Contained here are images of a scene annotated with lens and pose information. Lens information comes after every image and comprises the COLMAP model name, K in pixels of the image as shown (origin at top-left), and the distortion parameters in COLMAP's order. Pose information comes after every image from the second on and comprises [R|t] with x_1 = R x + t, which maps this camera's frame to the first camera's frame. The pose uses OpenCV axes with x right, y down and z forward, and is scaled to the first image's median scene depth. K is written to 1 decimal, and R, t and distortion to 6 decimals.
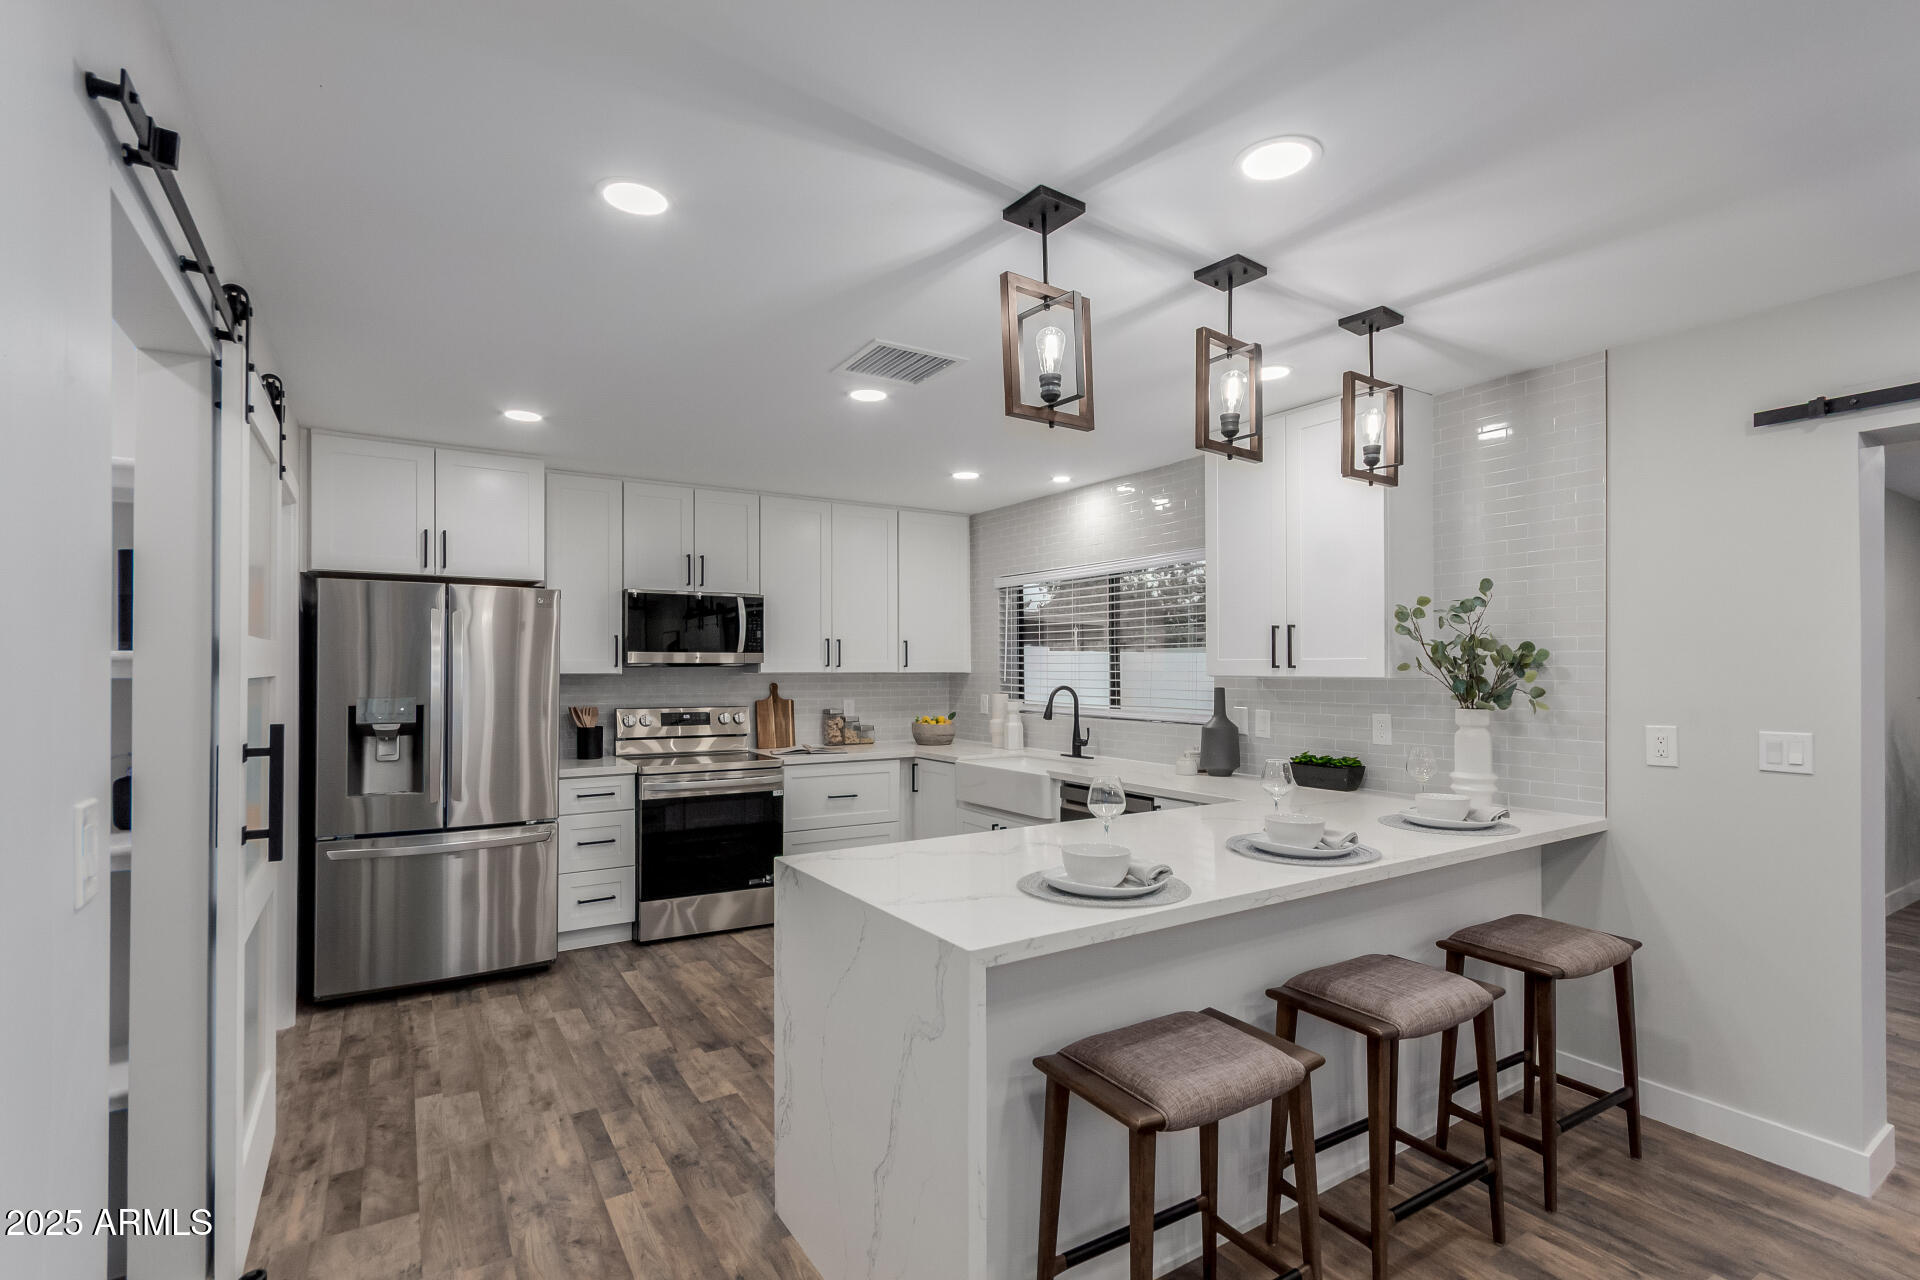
lens RADIAL K [[905.8, 0, 960.9], [0, 905.8, 655.0], [0, 0, 1]] dist [0.012868, 0.000176]
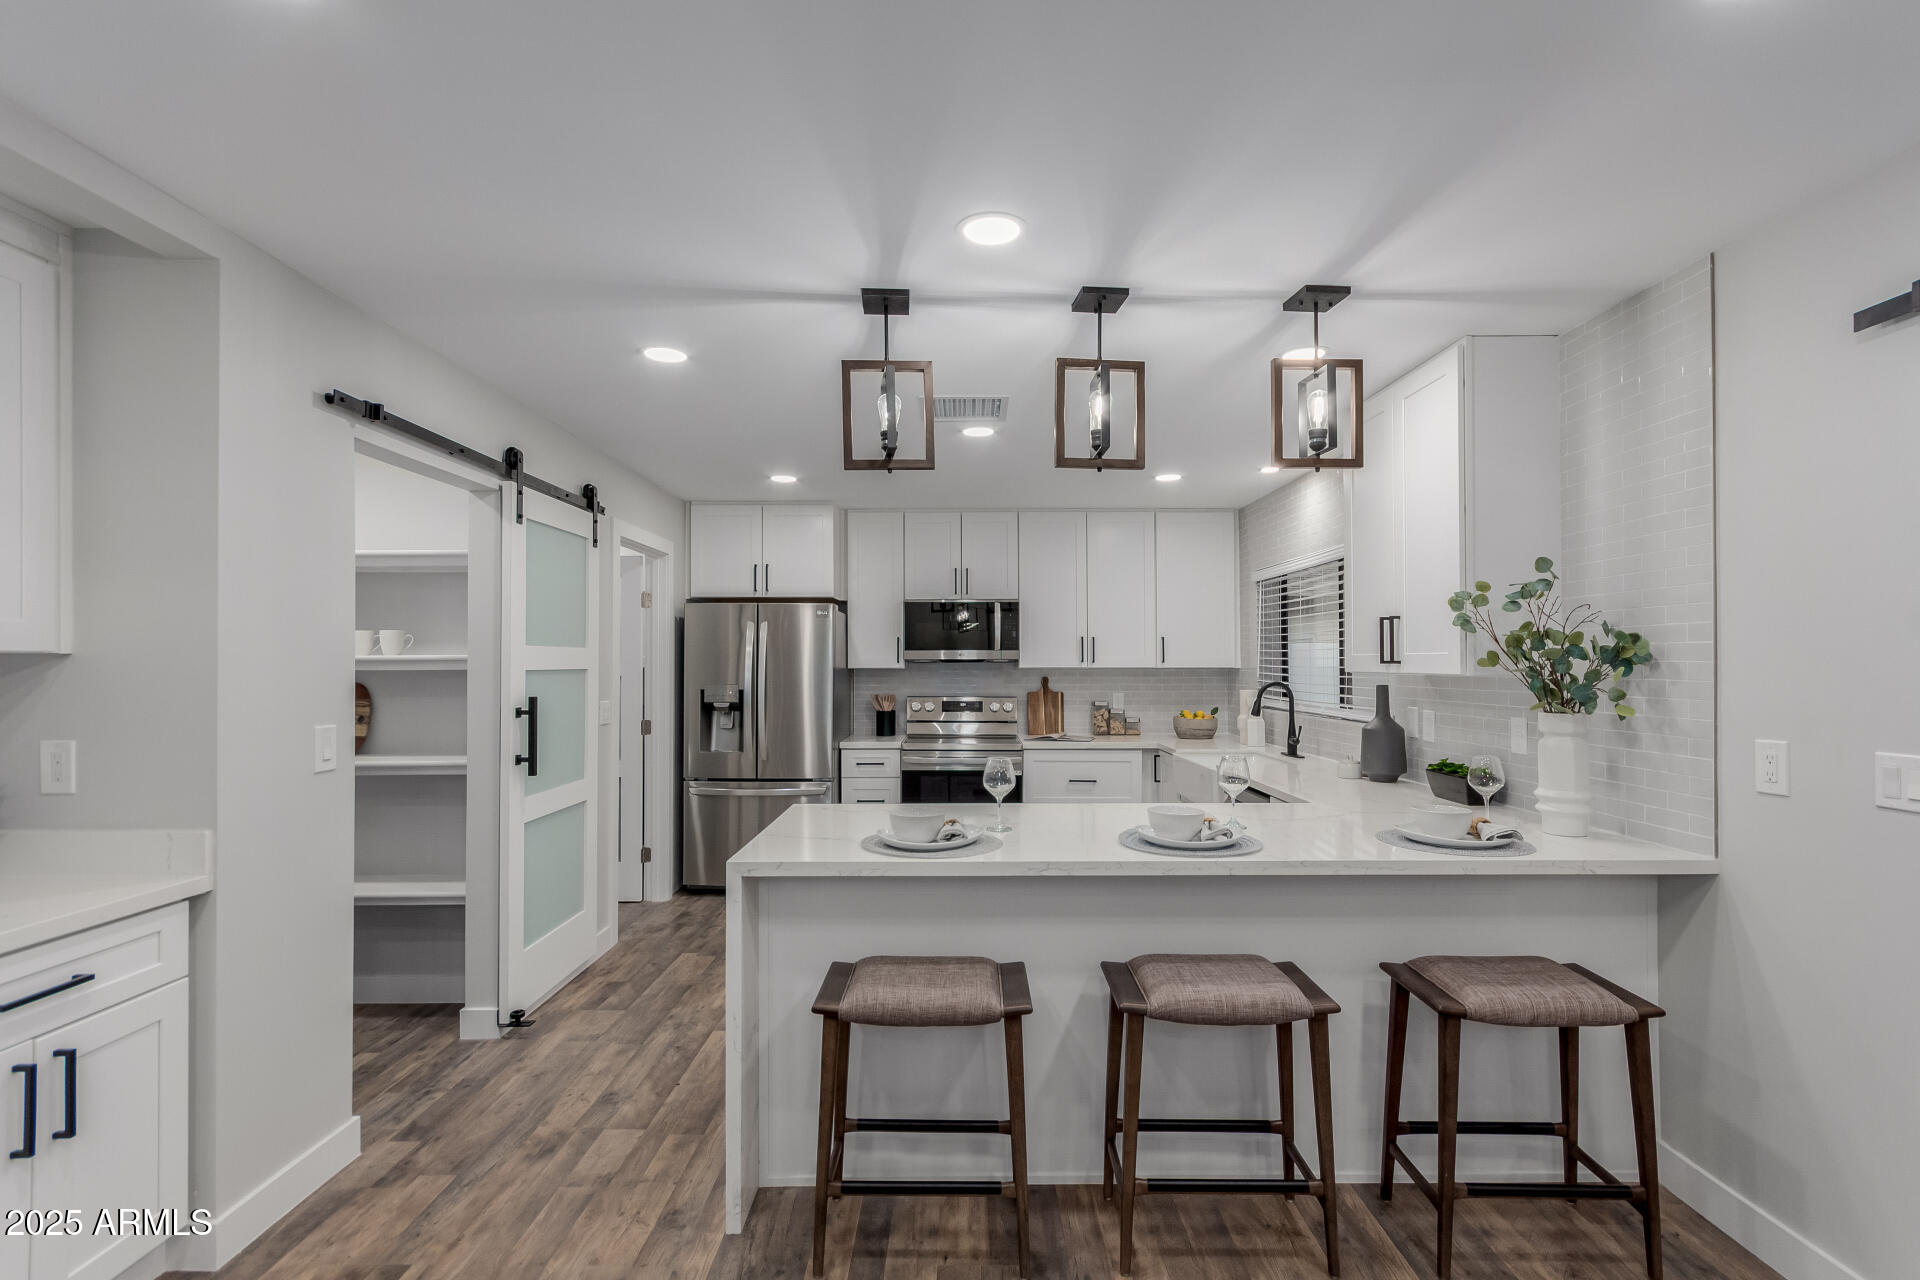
lens RADIAL K [[905.8, 0, 948.1], [0, 905.8, 644.3], [0, 0, 1]] dist [0.012868, 0.000176]
pose [[0.835300, -0.012172, -0.549660, 0.466230], [0.008698, 0.999922, -0.008925, -0.000742], [0.549726, 0.002675, 0.835341, -0.001722]]
